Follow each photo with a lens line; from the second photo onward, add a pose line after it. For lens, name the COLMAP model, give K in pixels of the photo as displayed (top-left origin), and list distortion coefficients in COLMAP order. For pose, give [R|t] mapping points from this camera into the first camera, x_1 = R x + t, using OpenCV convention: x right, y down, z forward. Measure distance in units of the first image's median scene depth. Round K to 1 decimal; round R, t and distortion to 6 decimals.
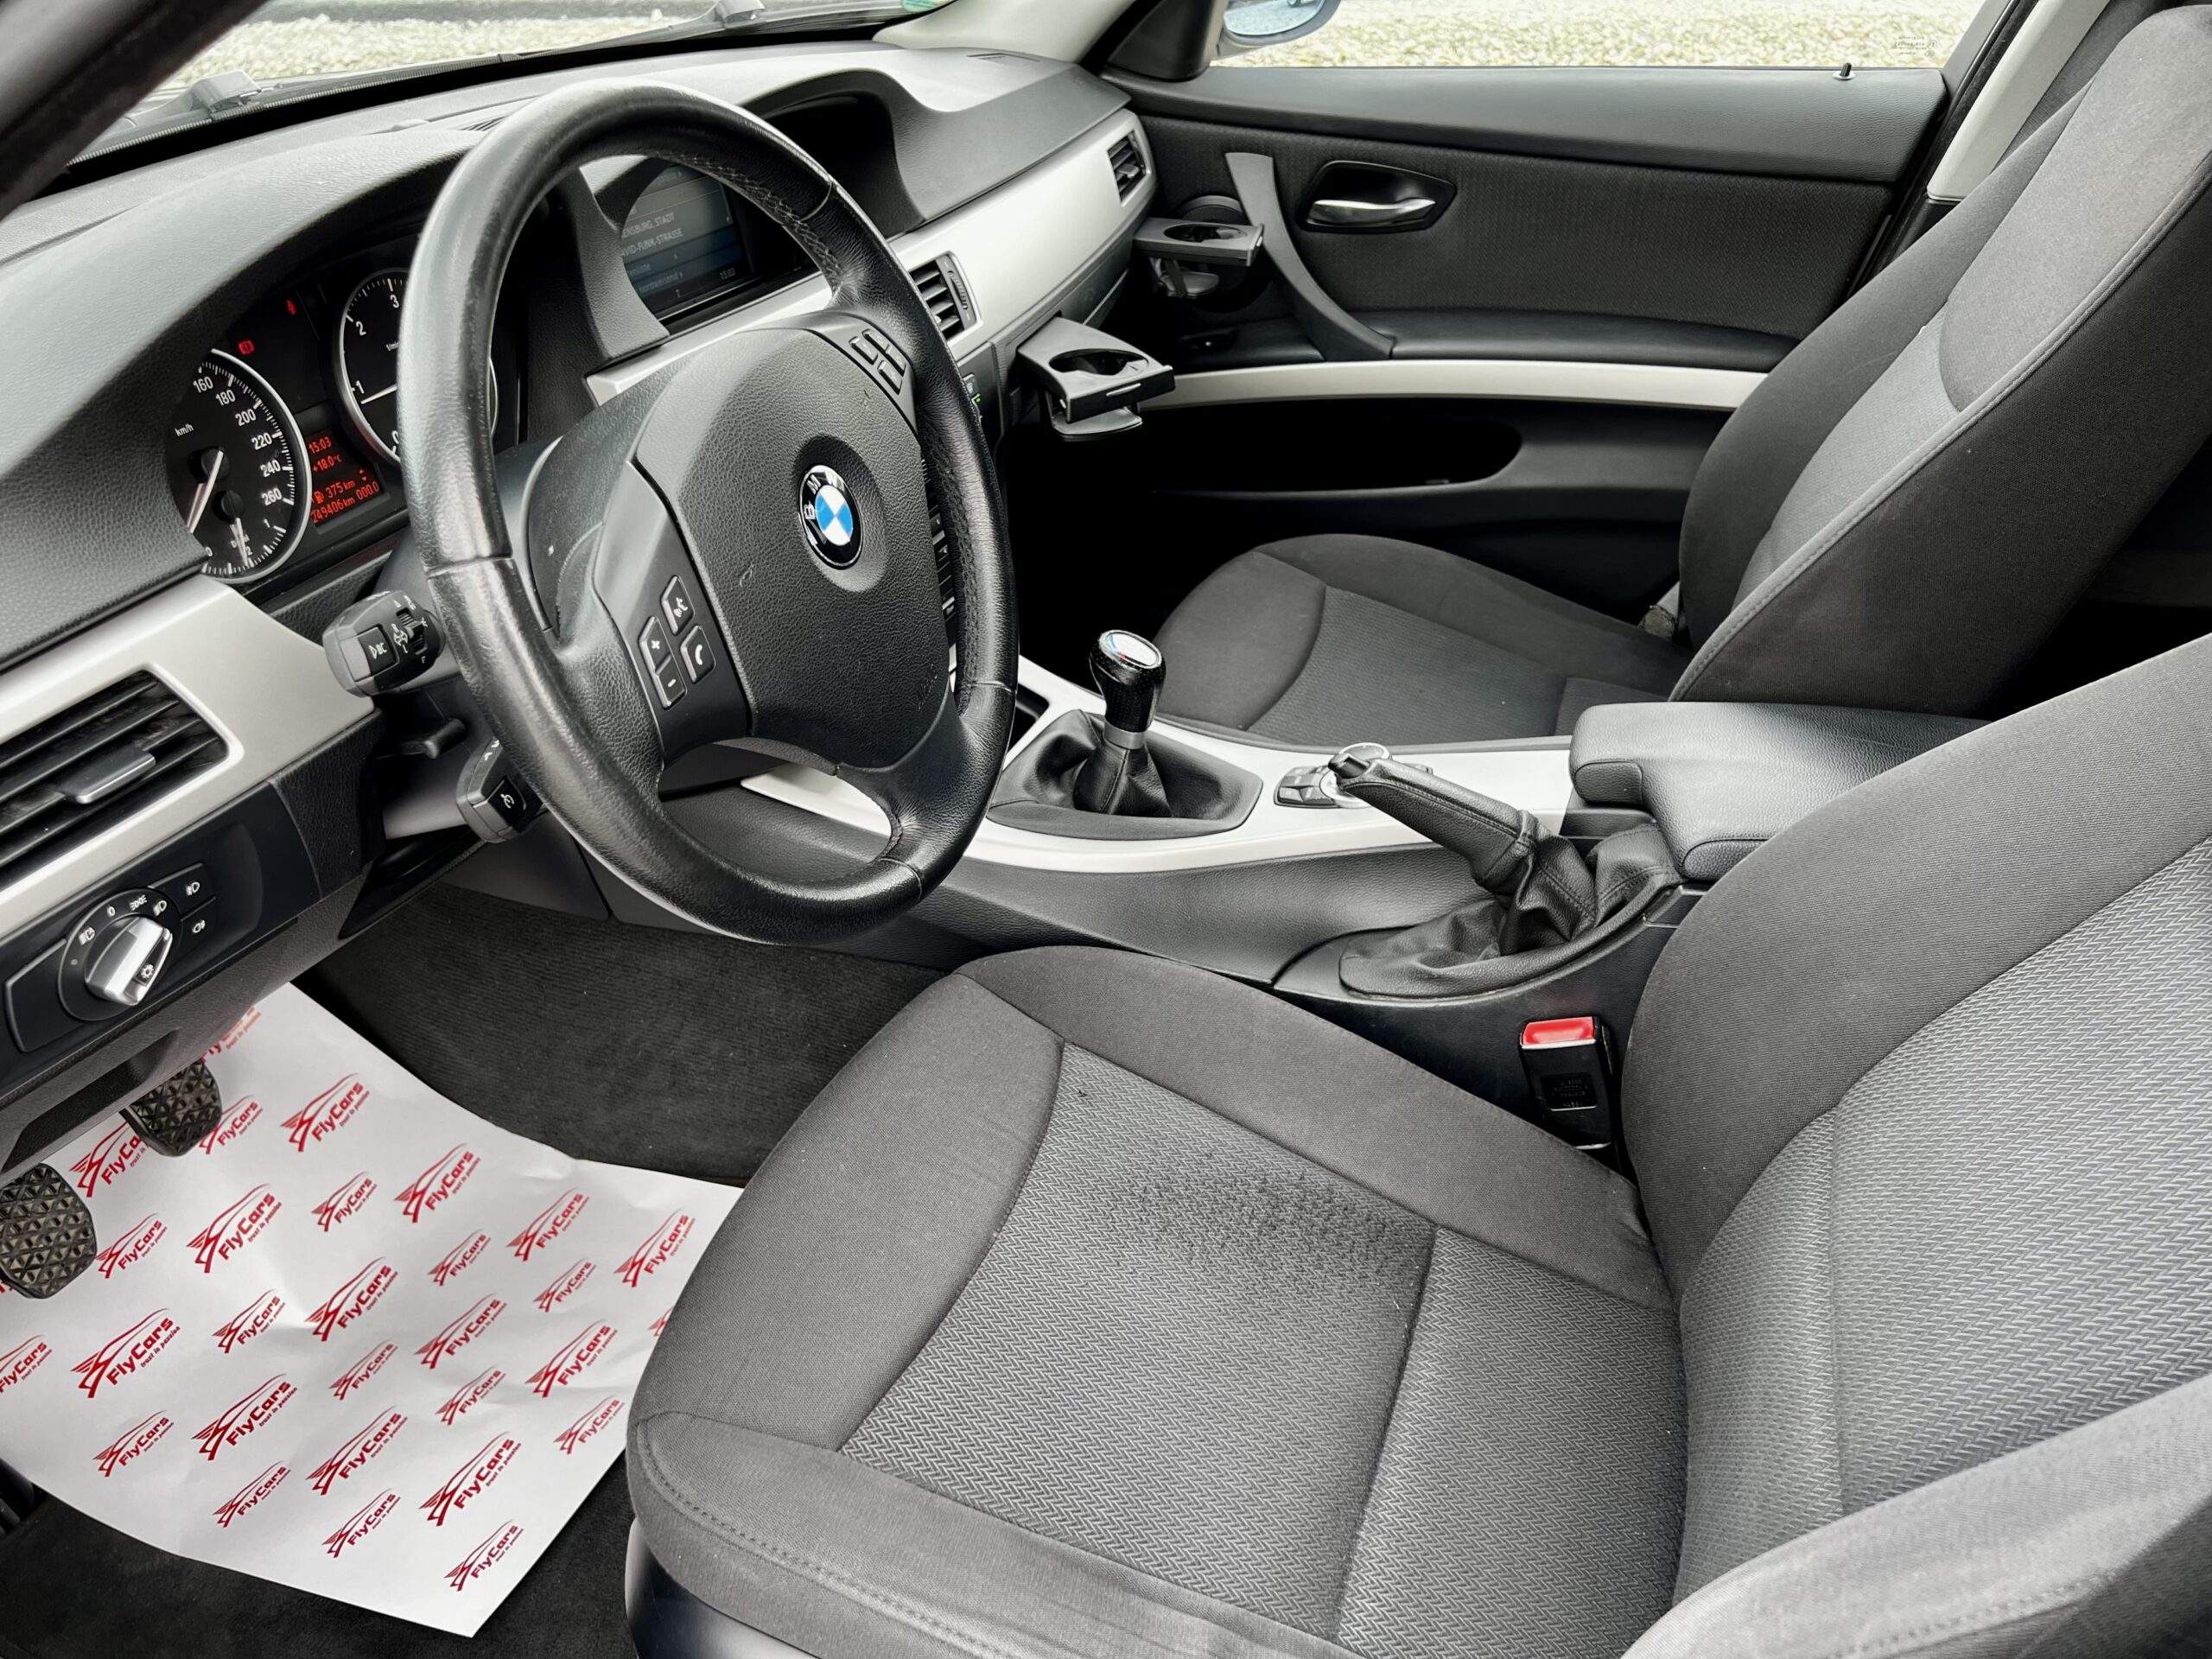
lens RADIAL K [[1727.6, 0, 1101.7], [0, 1727.6, 822.5], [0, 0, 1]] dist [0.065349, -0.103521]
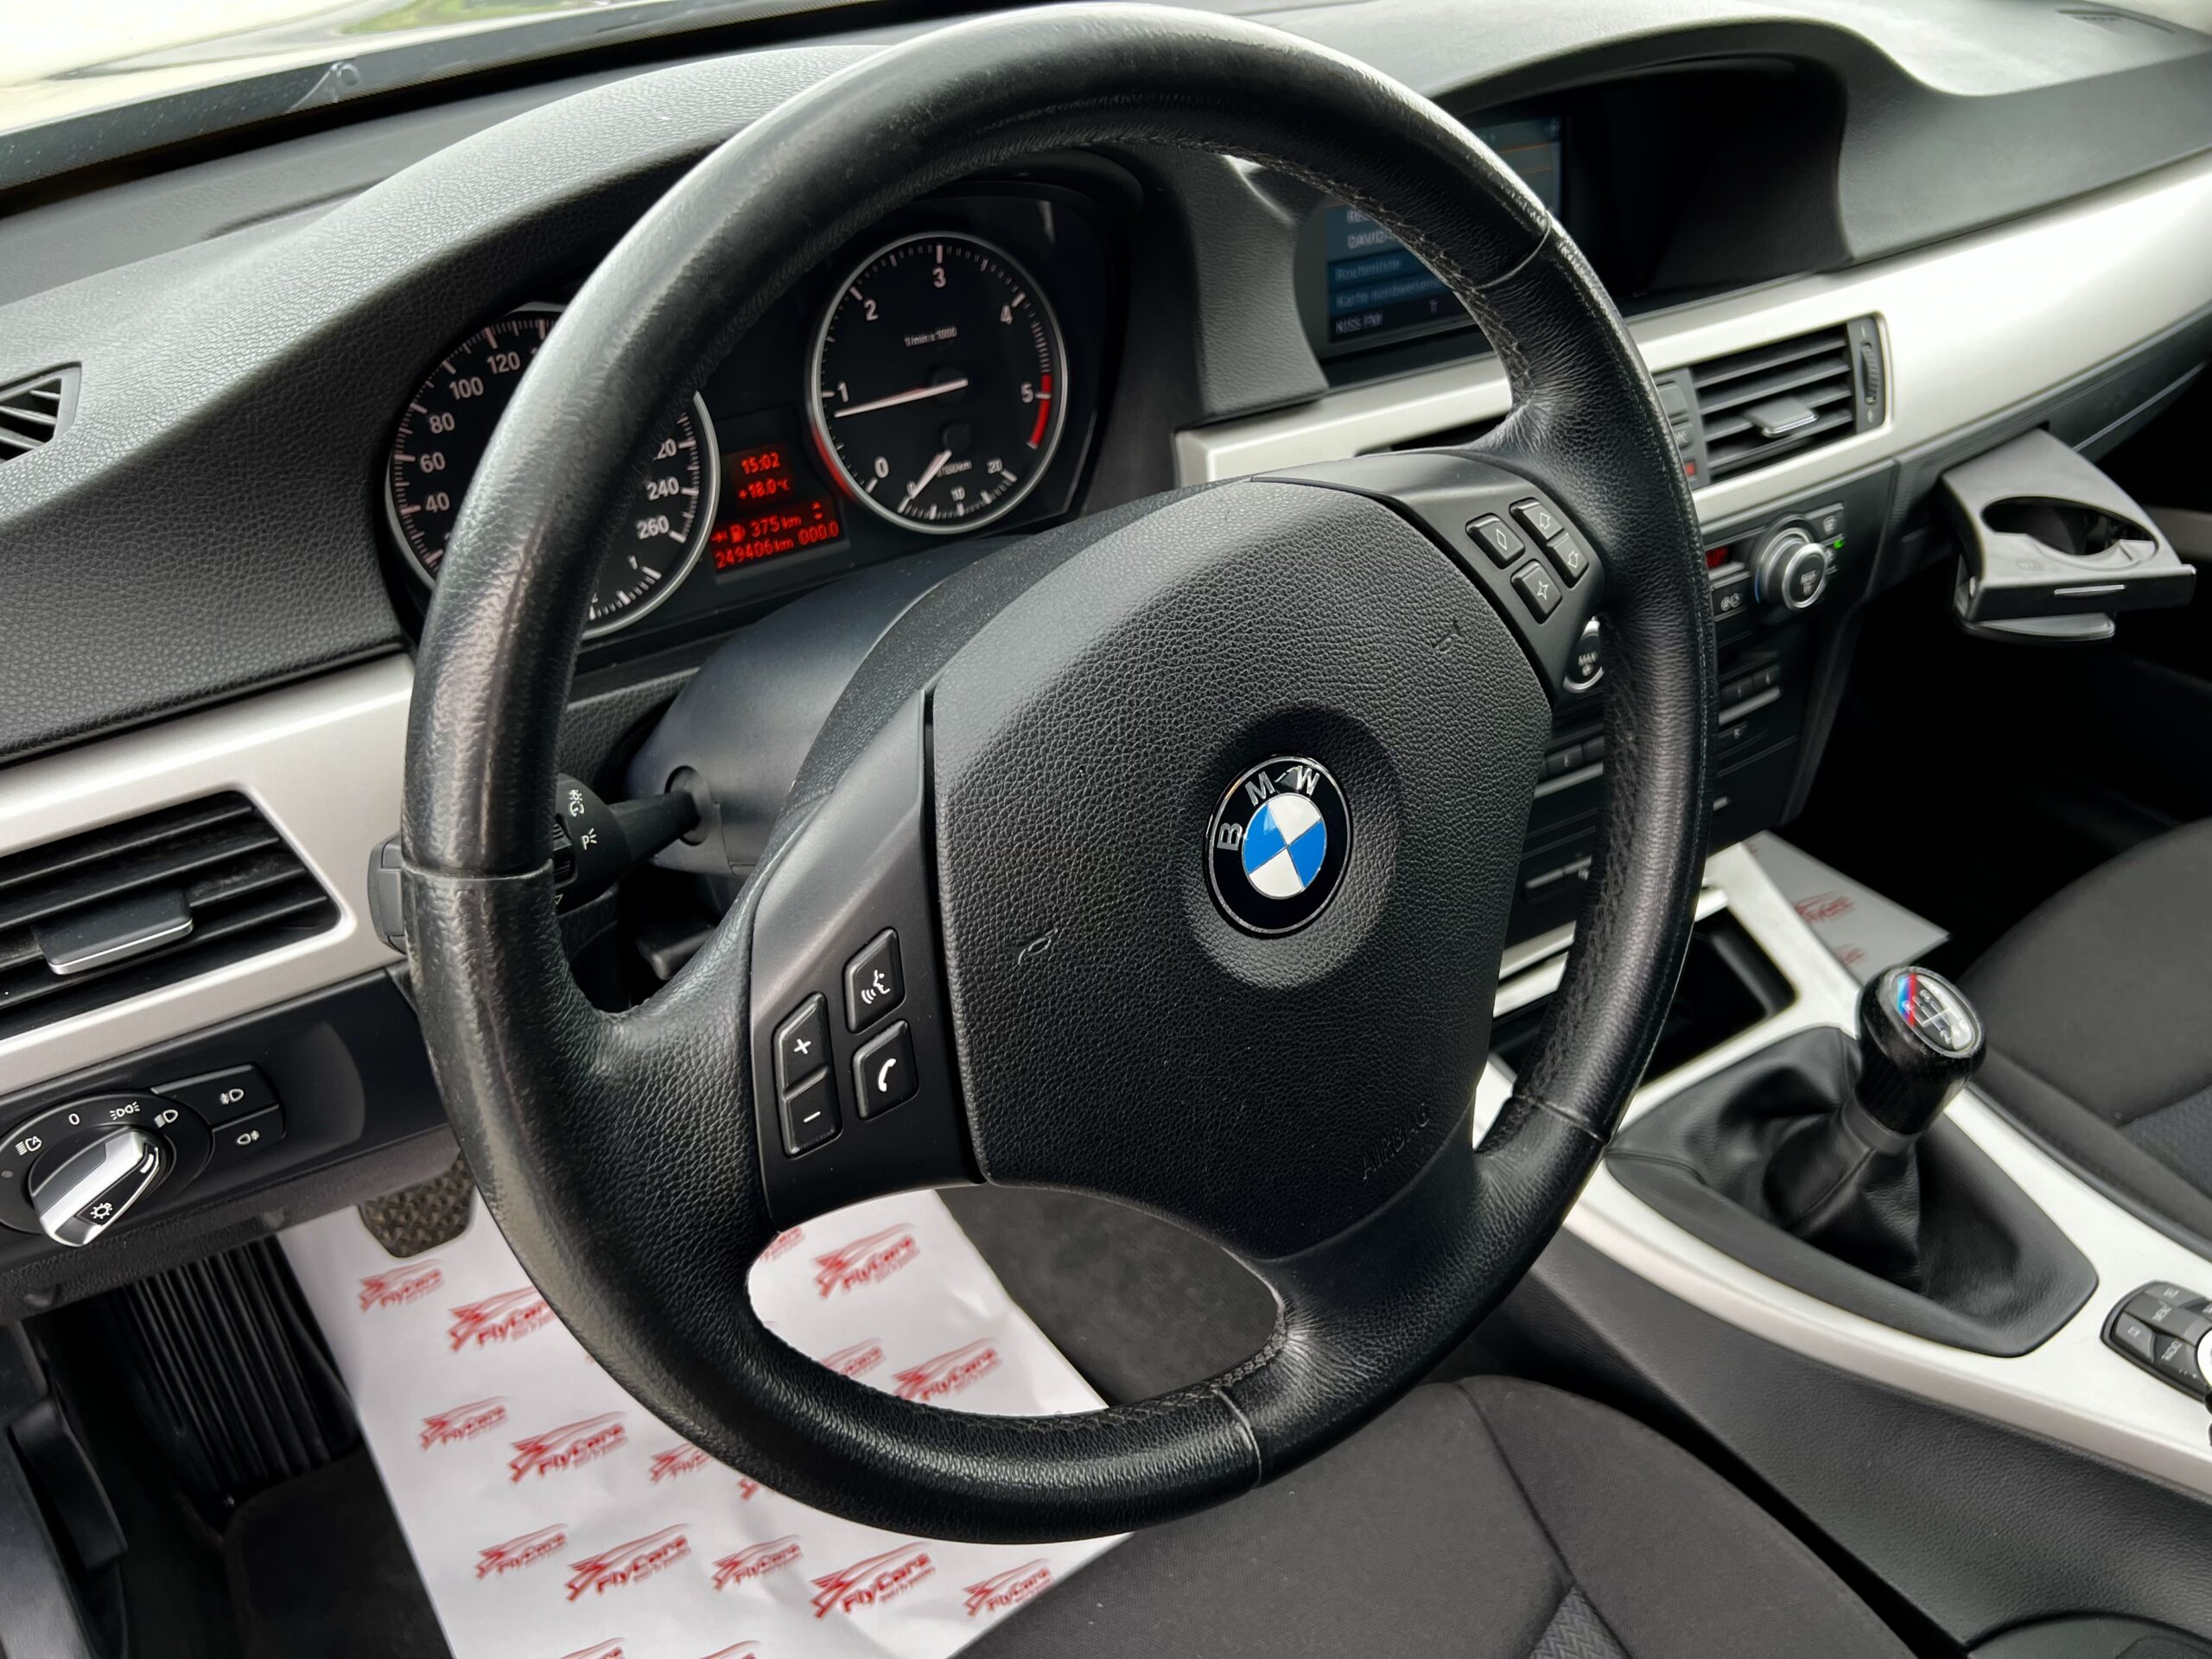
lens RADIAL K [[1727.6, 0, 1101.7], [0, 1727.6, 822.5], [0, 0, 1]] dist [0.065349, -0.103521]
pose [[0.831052, 0.333248, -0.445307, 0.029737], [-0.306731, 0.942476, 0.132871, -0.183689], [0.463970, 0.026167, 0.885464, 0.374301]]
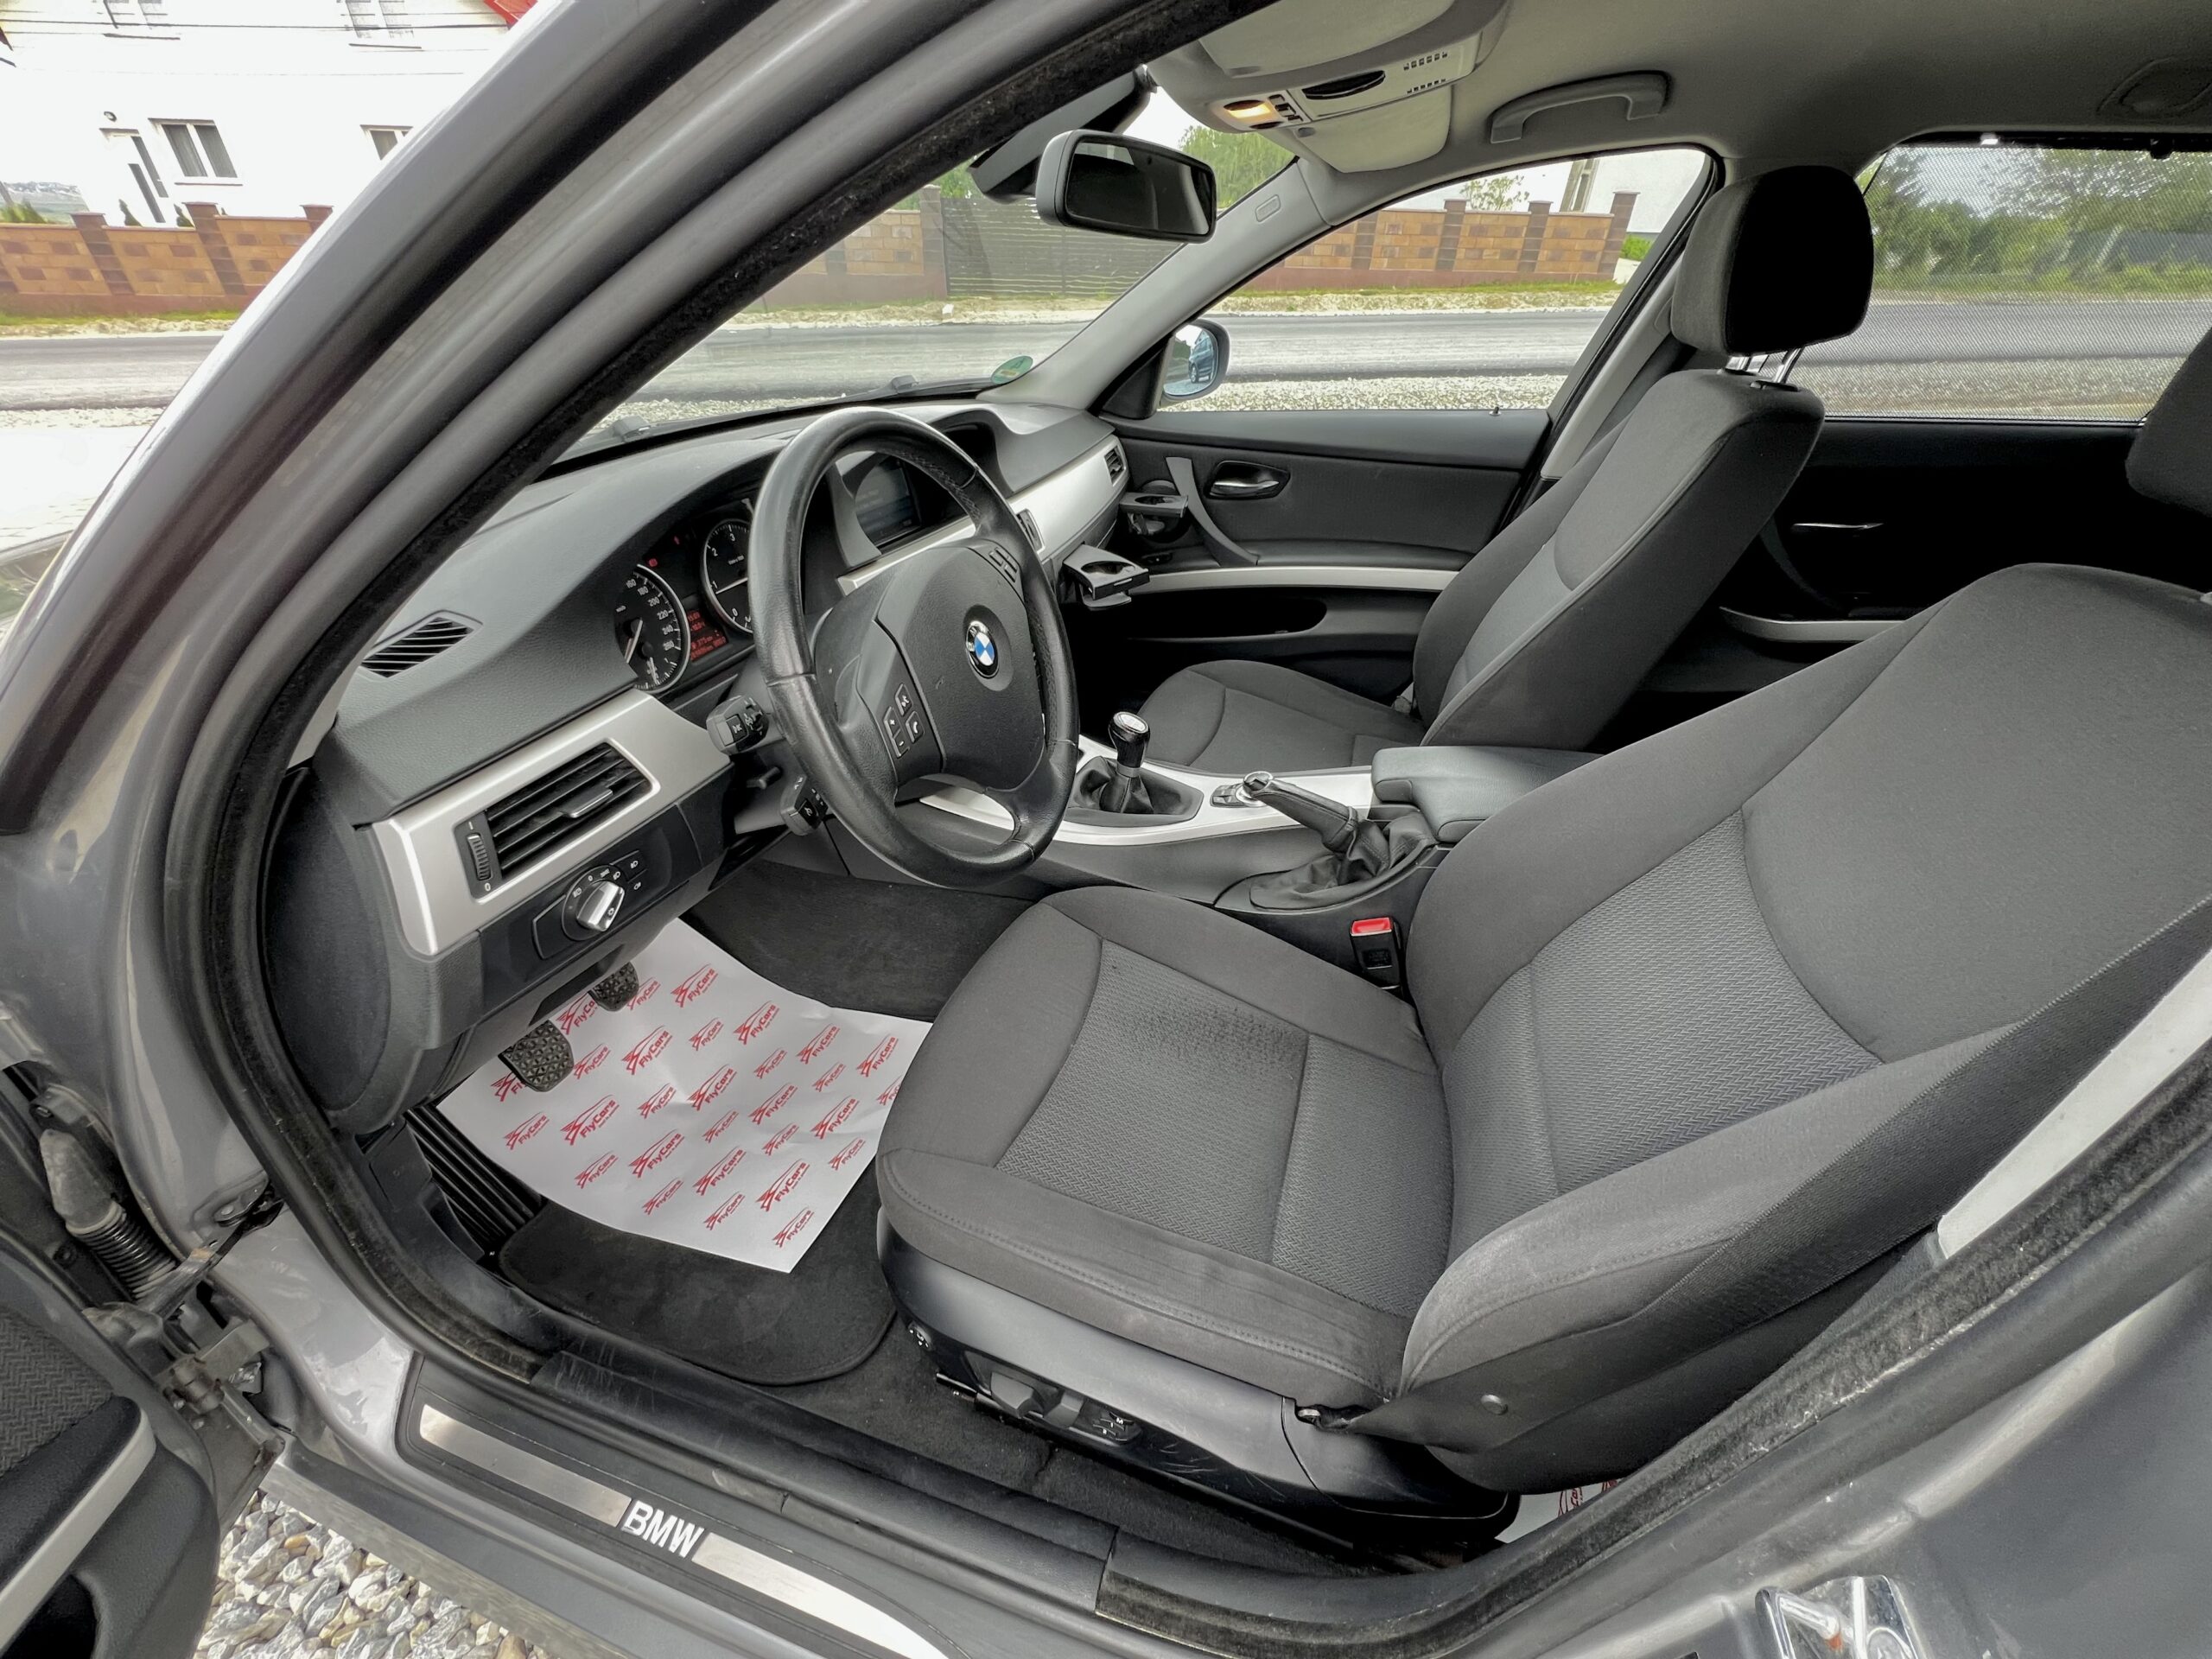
lens RADIAL K [[915.1, 0, 1104.1], [0, 915.1, 818.0], [0, 0, 1]] dist [-0.000343, -0.018460]
pose [[0.999513, -0.020483, 0.023544, -0.043507], [0.020500, 0.999790, -0.000493, 0.000498], [-0.023529, 0.000975, 0.999723, 0.039634]]
